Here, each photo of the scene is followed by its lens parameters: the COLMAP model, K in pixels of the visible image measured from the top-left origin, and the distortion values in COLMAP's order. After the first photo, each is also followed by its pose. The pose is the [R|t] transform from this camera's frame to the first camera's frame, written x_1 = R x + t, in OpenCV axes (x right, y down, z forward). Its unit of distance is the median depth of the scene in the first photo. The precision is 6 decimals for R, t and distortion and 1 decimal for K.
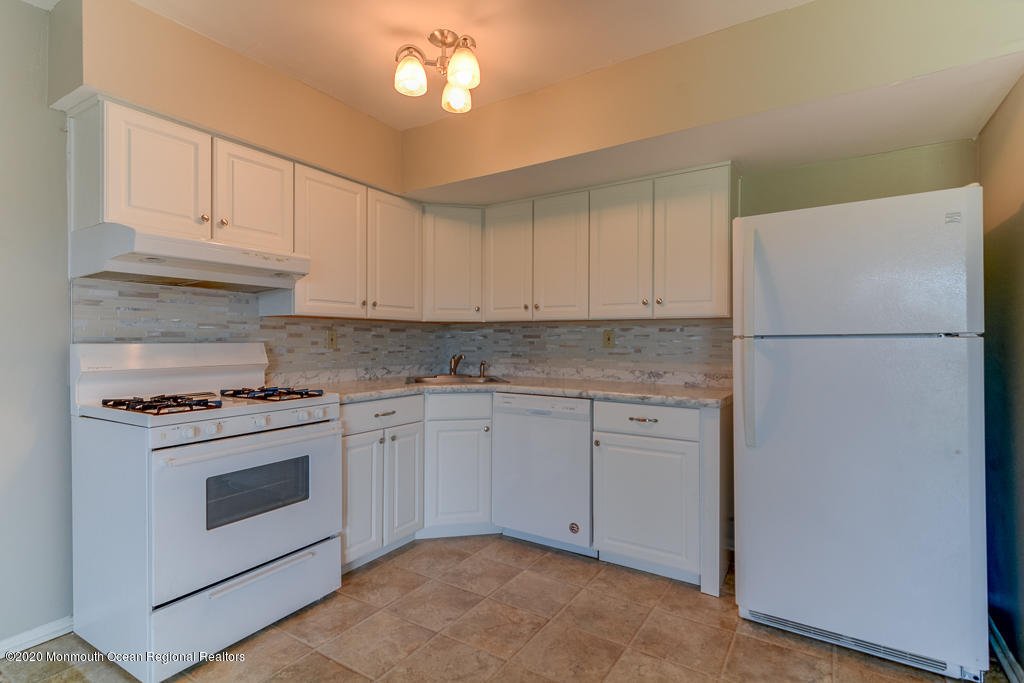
lens RADIAL K [[499.7, 0, 509.5], [0, 499.7, 339.5], [0, 0, 1]] dist [0.029261, -0.015616]
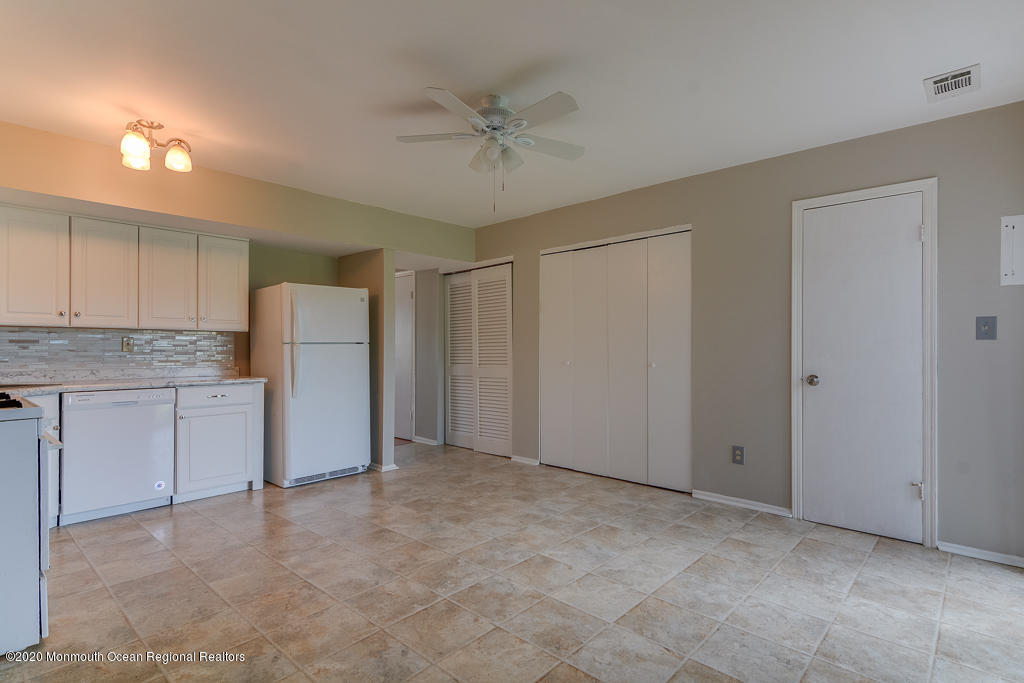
lens RADIAL K [[506.8, 0, 512.0], [0, 506.8, 341.5], [0, 0, 1]] dist [0.045953, 0.000315]
pose [[0.173944, 0.011981, 0.984683, -1.056841], [0.002592, 0.999917, -0.012625, 0.012262], [-0.984752, 0.004749, 0.173898, -0.164276]]
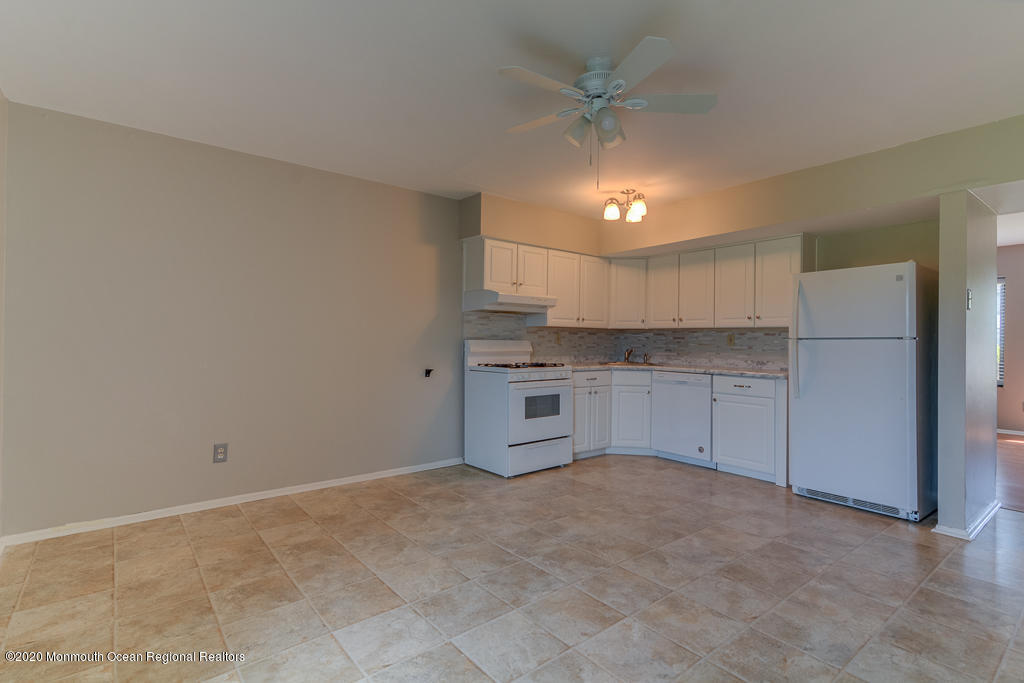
lens RADIAL K [[499.7, 0, 509.5], [0, 499.7, 339.5], [0, 0, 1]] dist [0.029261, -0.015616]
pose [[0.950257, 0.006766, -0.311392, 0.038320], [-0.007841, 0.999967, -0.002200, 0.007509], [0.311367, 0.004532, 0.950279, -0.830487]]
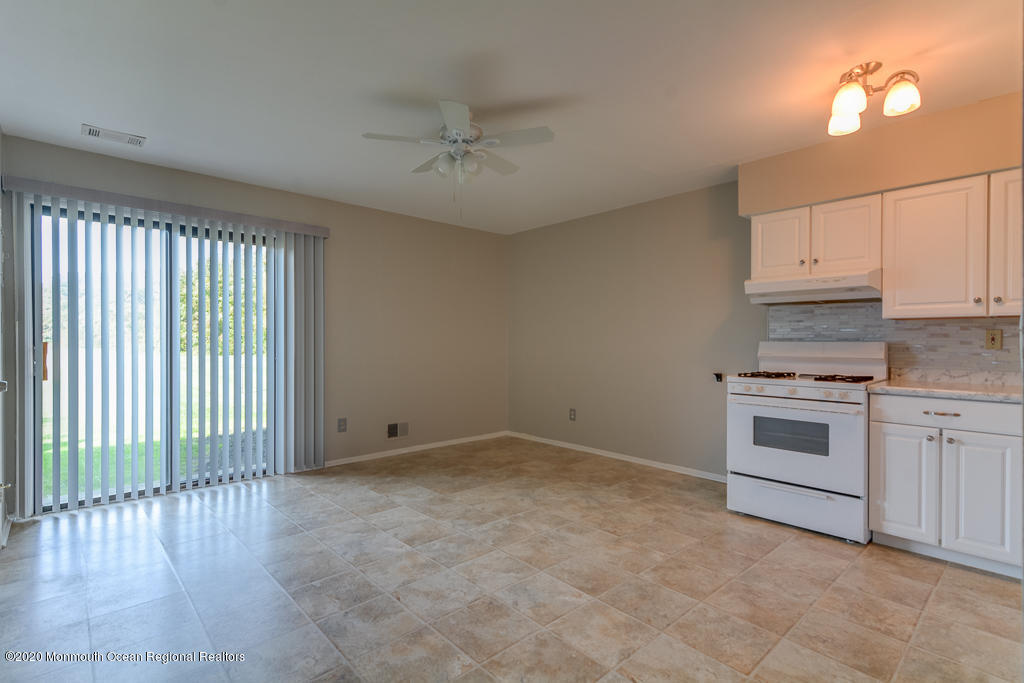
lens RADIAL K [[499.7, 0, 509.5], [0, 499.7, 339.5], [0, 0, 1]] dist [0.029261, -0.015616]
pose [[-0.263819, -0.003496, -0.964566, 0.907337], [-0.004917, 0.999985, -0.002279, 0.007918], [0.964560, 0.004141, -0.263833, 0.420381]]
